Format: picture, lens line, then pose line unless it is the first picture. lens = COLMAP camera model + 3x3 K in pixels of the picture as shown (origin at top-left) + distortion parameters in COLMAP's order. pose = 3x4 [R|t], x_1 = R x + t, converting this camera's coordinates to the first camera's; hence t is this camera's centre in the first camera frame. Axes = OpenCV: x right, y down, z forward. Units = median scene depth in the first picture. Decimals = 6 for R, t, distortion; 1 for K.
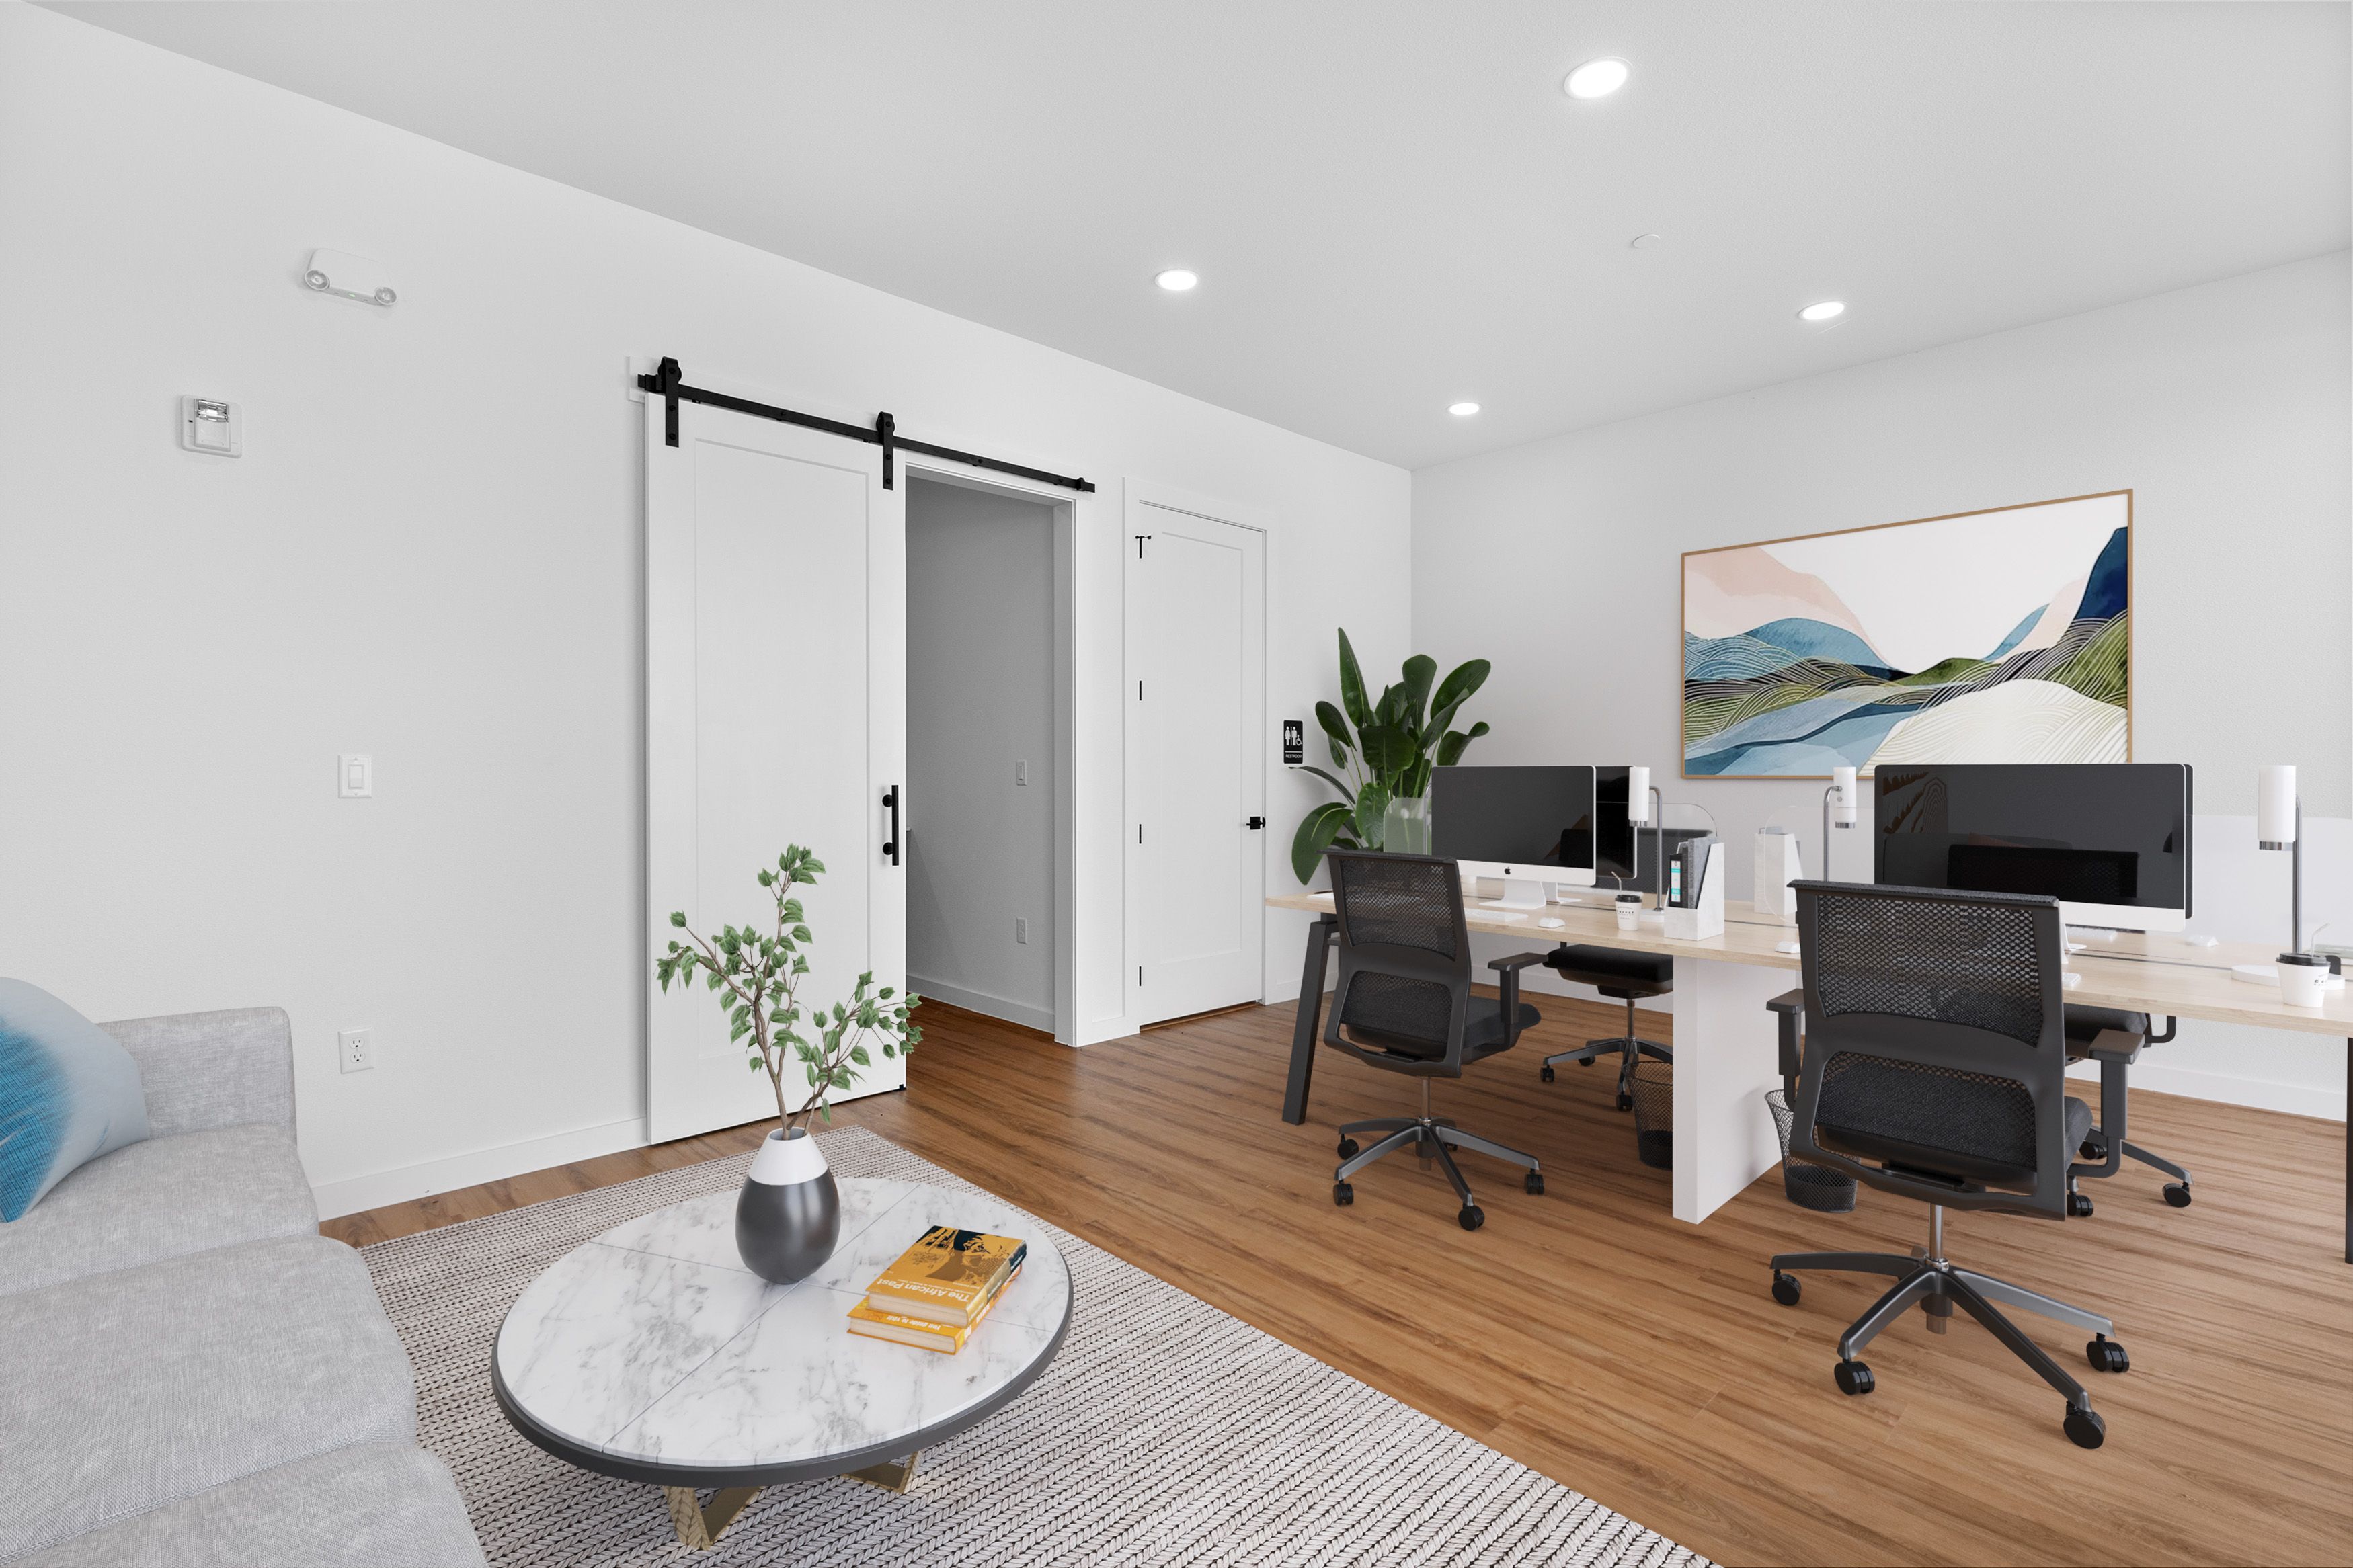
lens RADIAL K [[1065.8, 0, 1176.5], [0, 1065.8, 784.0], [0, 0, 1]] dist [-0.003436, -0.000101]
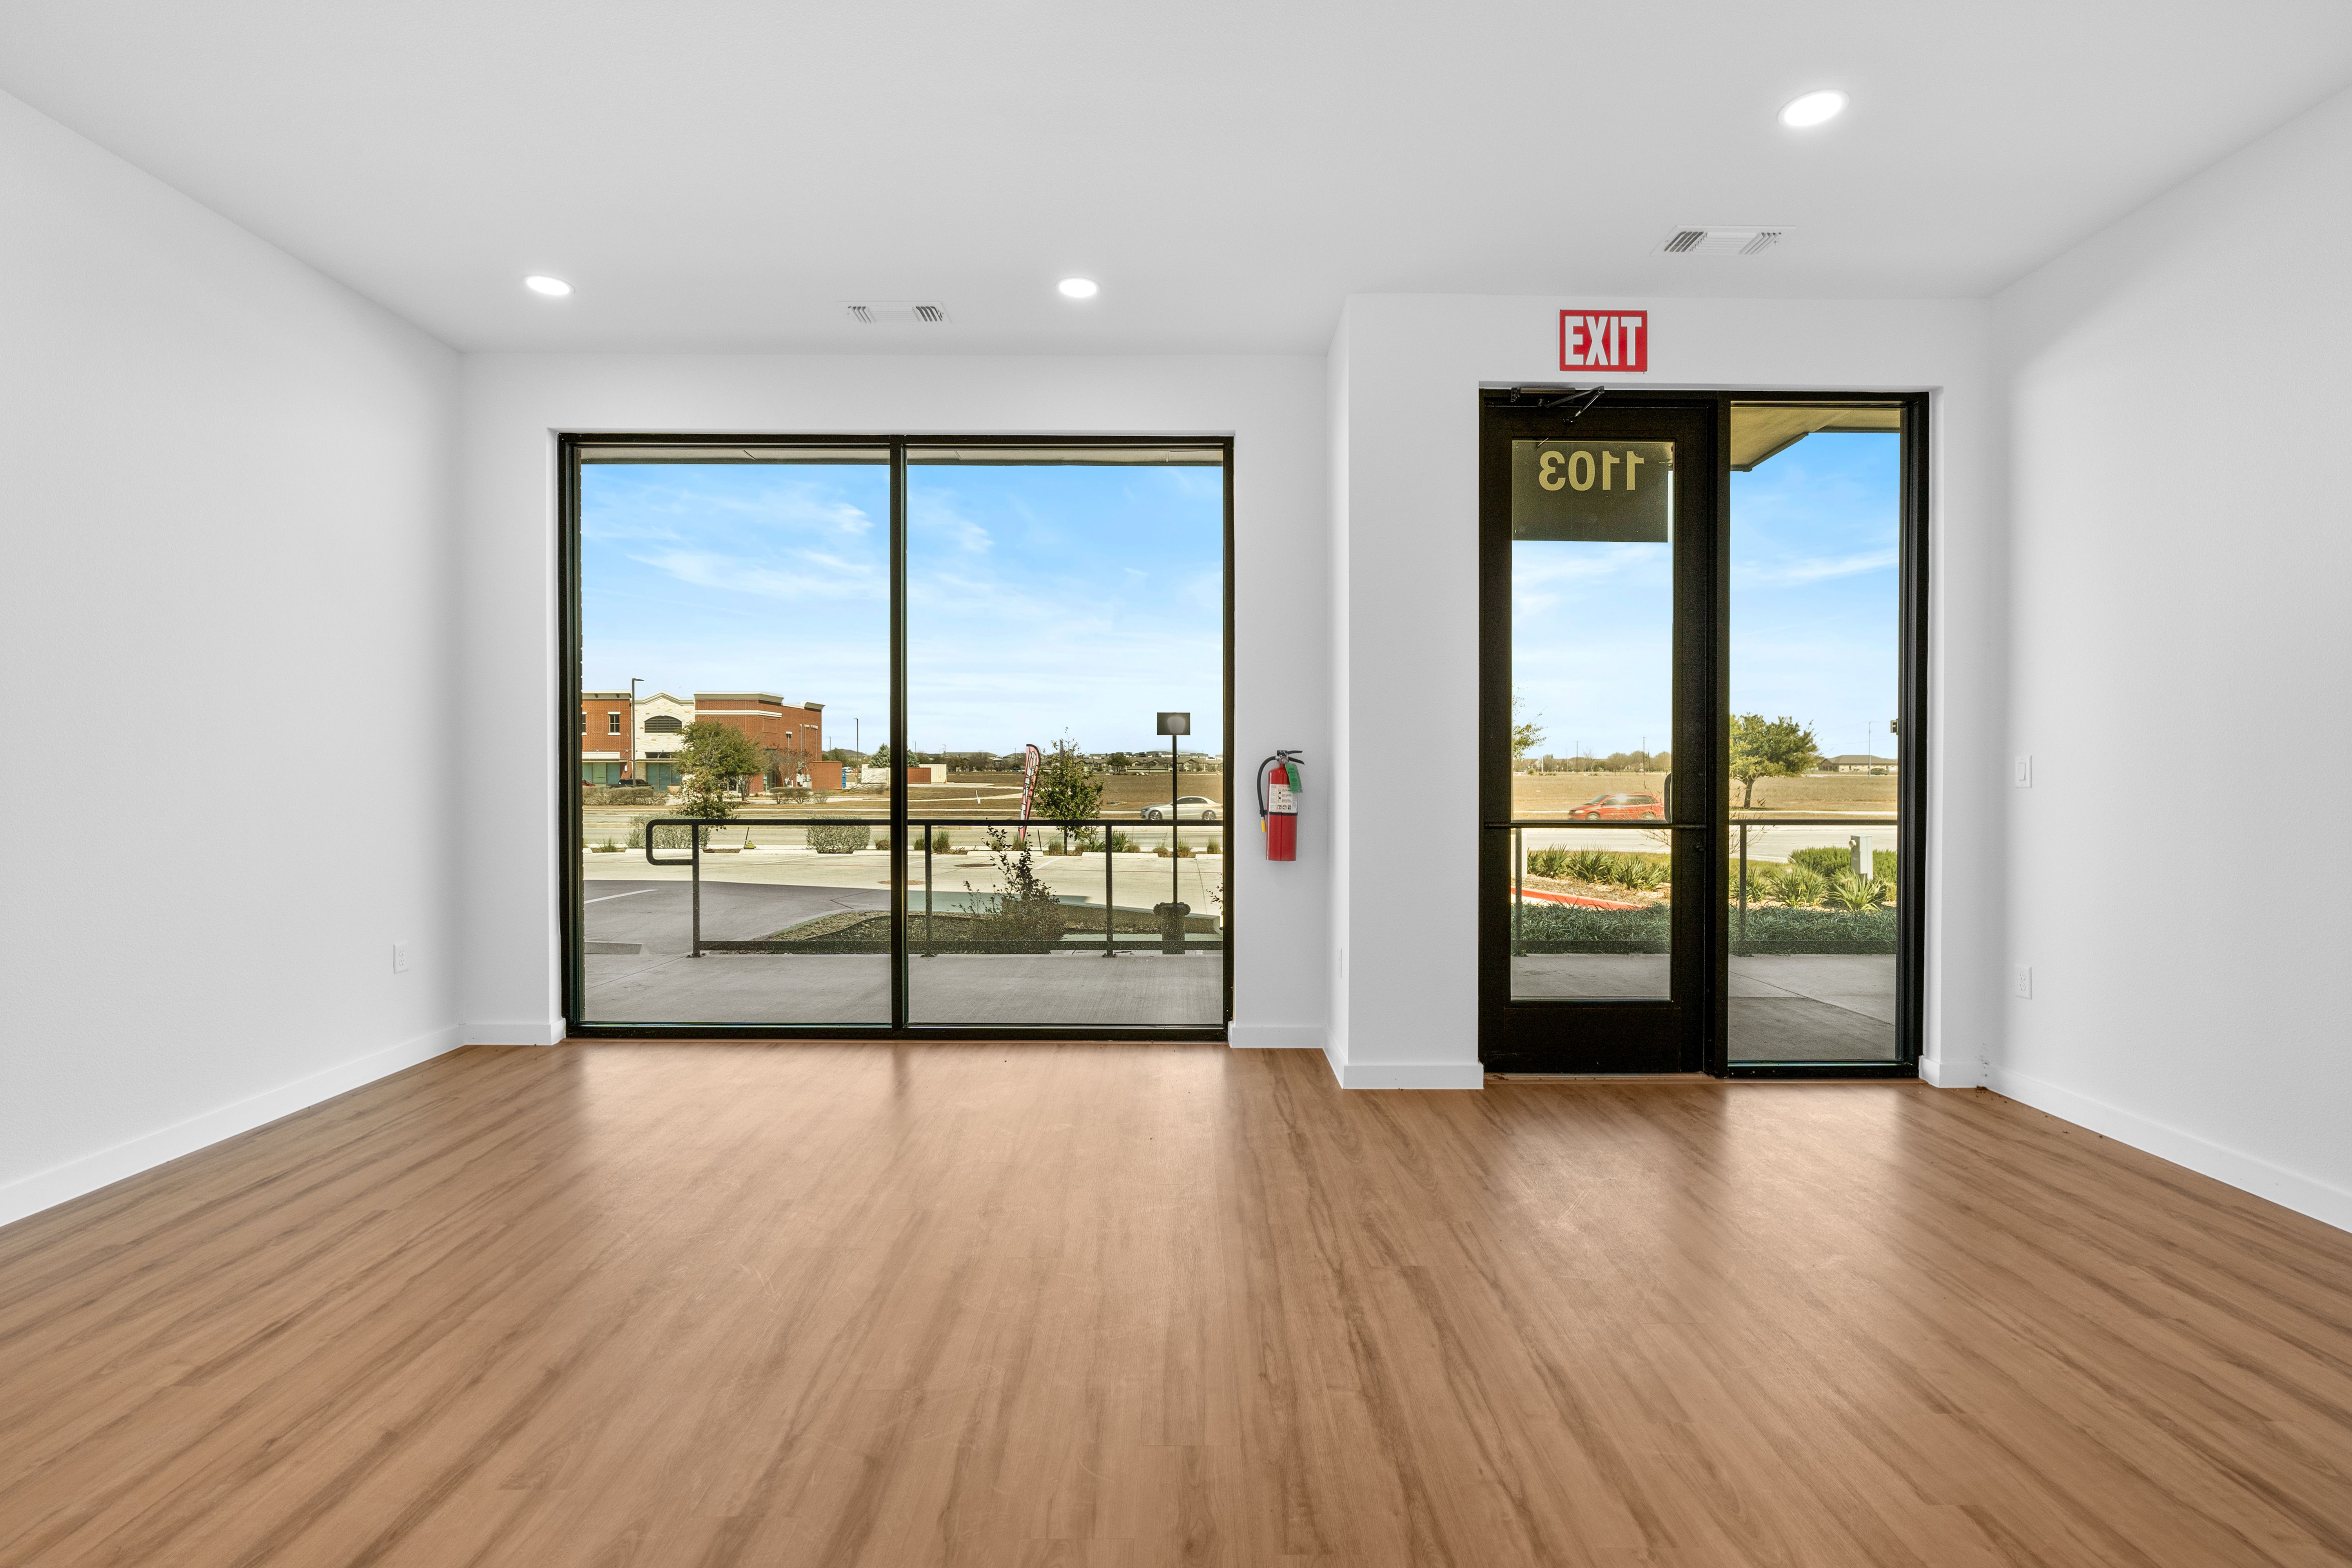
lens RADIAL K [[1065.5, 0, 1176.0], [0, 1065.5, 784.0], [0, 0, 1]] dist [-0.003436, -0.000101]
pose [[-0.726606, -0.010240, 0.686978, -0.220324], [0.002871, 0.999835, 0.017939, -0.011438], [-0.687048, 0.015007, -0.726457, 1.219795]]
